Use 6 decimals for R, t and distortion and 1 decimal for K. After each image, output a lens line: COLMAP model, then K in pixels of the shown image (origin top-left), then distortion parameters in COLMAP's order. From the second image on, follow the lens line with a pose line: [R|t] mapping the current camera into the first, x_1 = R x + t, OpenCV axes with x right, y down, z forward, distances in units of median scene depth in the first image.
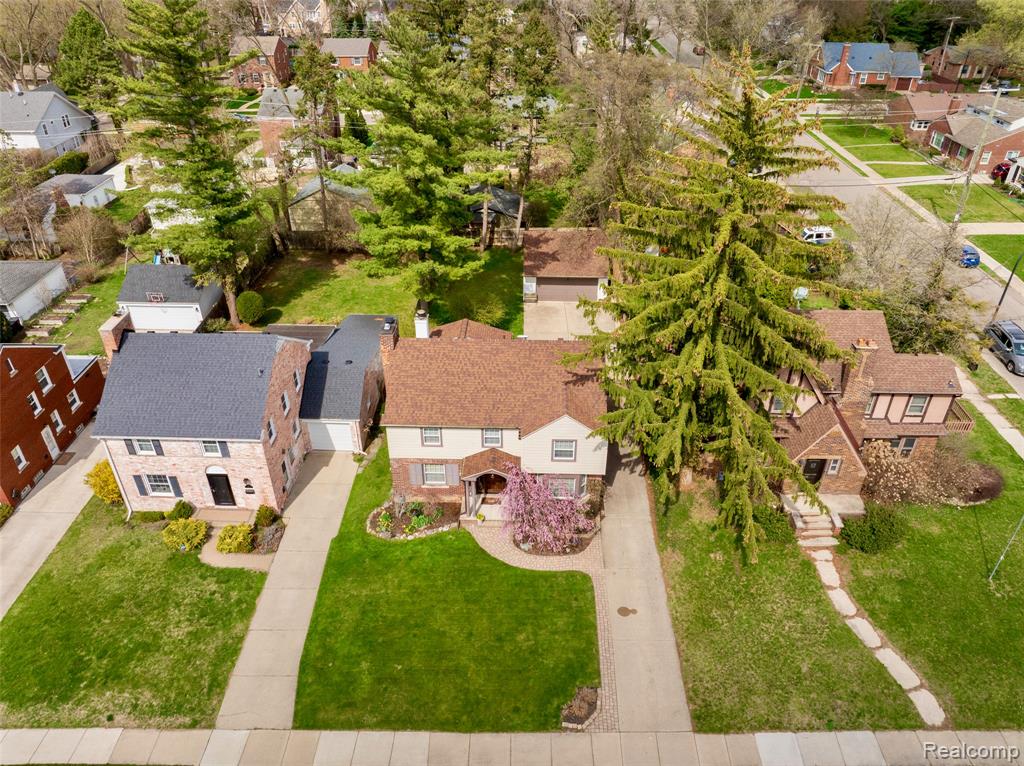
lens RADIAL K [[720.5, 0, 512.0], [0, 720.5, 383.0], [0, 0, 1]] dist [-0.035793, 0.001408]
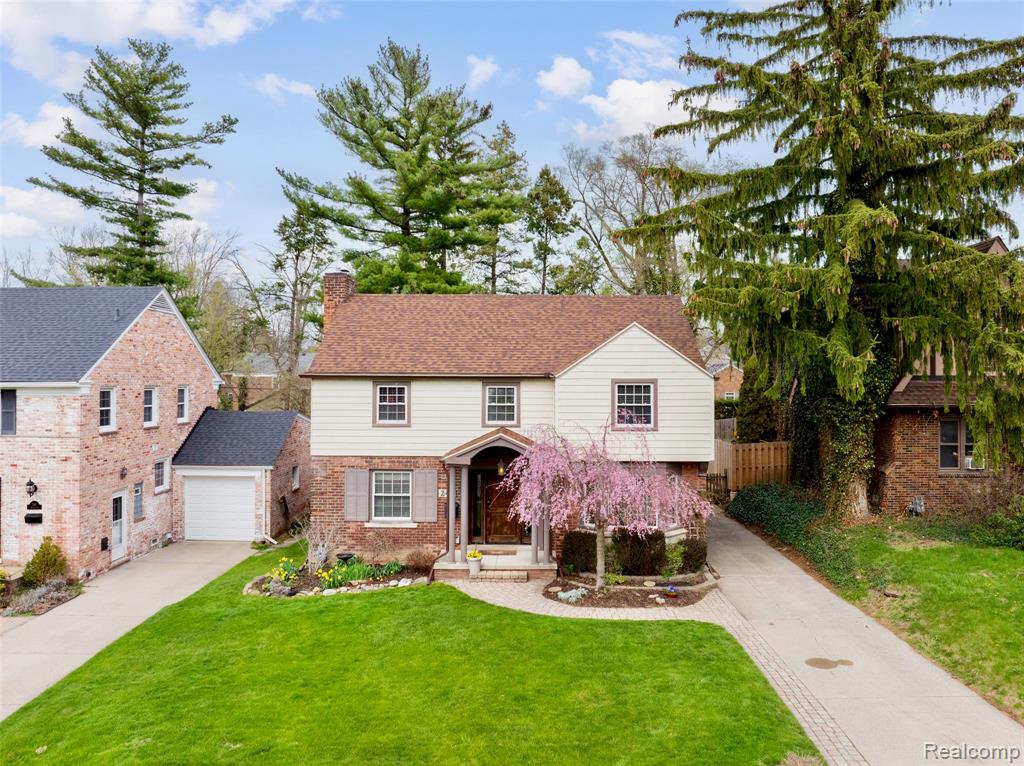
lens RADIAL K [[754.7, 0, 524.7], [0, 754.7, 361.6], [0, 0, 1]] dist [-0.039189, 0.001132]
pose [[0.999791, 0.004241, 0.019997, -0.021037], [0.007841, 0.823858, -0.566743, 0.375723], [-0.018878, 0.566781, 0.823652, 0.499143]]
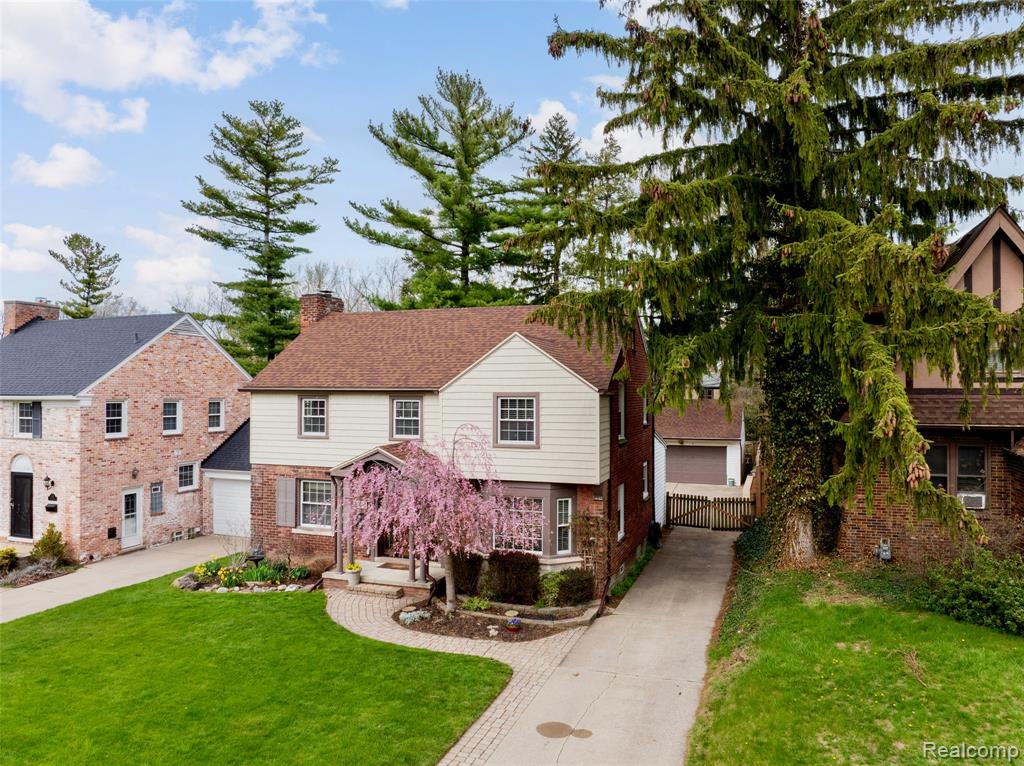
lens RADIAL K [[720.5, 0, 512.0], [0, 720.5, 383.0], [0, 0, 1]] dist [-0.035793, 0.001408]
pose [[0.949989, -0.000903, -0.312282, 0.220584], [-0.173895, 0.829078, -0.531403, 0.330638], [0.259386, 0.559132, 0.787458, 0.567273]]
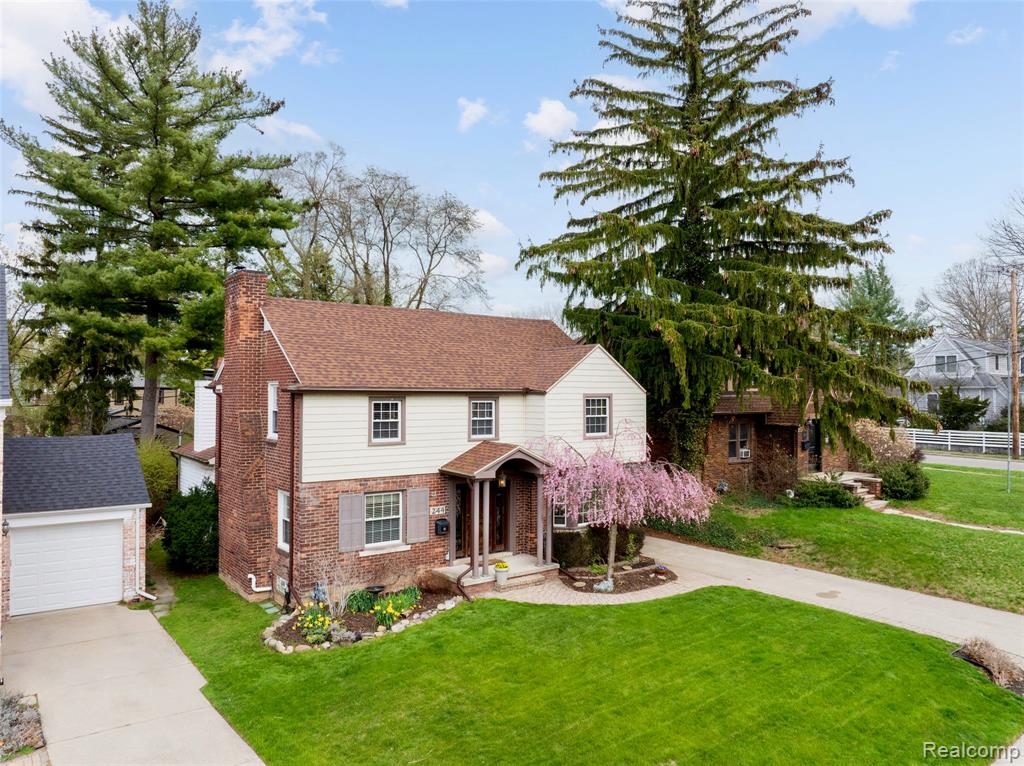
lens RADIAL K [[720.5, 0, 512.0], [0, 720.5, 383.0], [0, 0, 1]] dist [-0.035793, 0.001408]
pose [[0.779994, 0.012517, 0.625662, -0.363945], [0.341933, 0.828829, -0.442860, 0.310278], [-0.524110, 0.559362, 0.642201, 0.602883]]
